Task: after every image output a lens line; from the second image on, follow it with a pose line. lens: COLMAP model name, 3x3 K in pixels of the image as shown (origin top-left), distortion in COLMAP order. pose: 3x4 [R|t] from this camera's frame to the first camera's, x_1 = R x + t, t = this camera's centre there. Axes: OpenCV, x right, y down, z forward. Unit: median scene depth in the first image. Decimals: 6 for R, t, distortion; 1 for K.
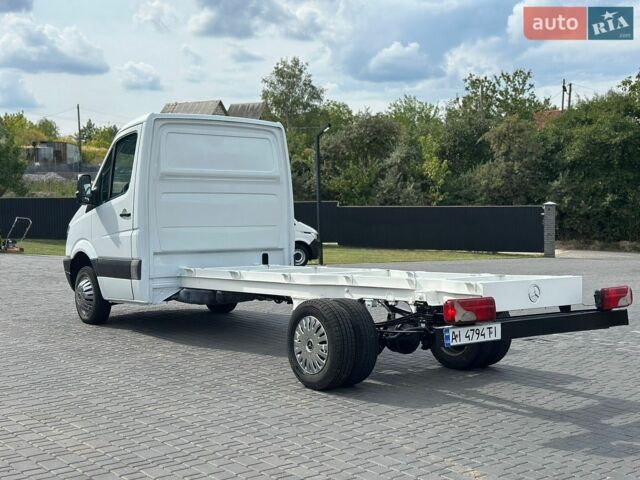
lens RADIAL K [[889.7, 0, 319.8], [0, 889.7, 251.8], [0, 0, 1]] dist [0.202908, -0.460418]
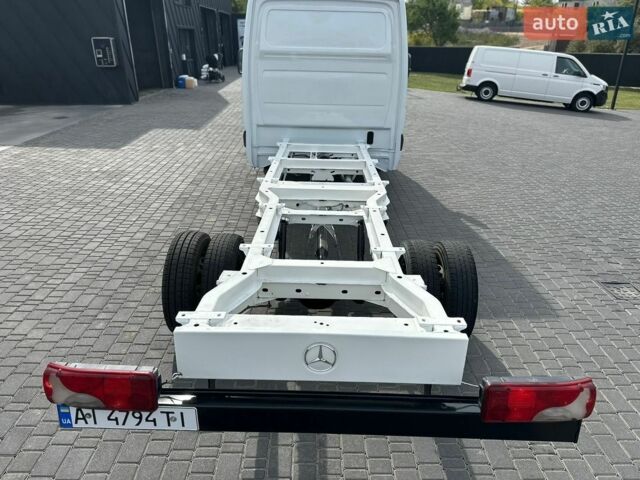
lens RADIAL K [[449.5, 0, 320.0], [0, 449.5, 240.0], [0, 0, 1]] dist [0.089845, -0.123981]
pose [[0.788572, 0.260270, -0.557148, 0.095753], [-0.052401, 0.931161, 0.360823, -0.029362], [0.612706, -0.255340, 0.747926, 0.213536]]
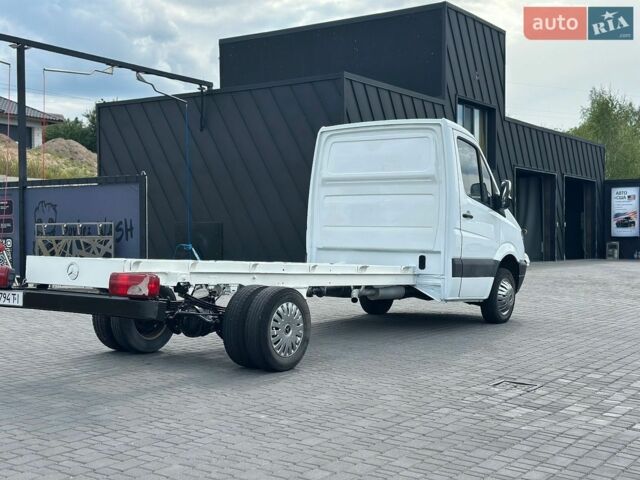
lens RADIAL K [[889.7, 0, 319.8], [0, 889.7, 251.8], [0, 0, 1]] dist [0.202908, -0.460418]
pose [[0.299476, 0.022393, -0.953841, 0.343154], [-0.063220, 0.997993, 0.003580, 0.000478], [0.952007, 0.059230, 0.300291, 0.249395]]
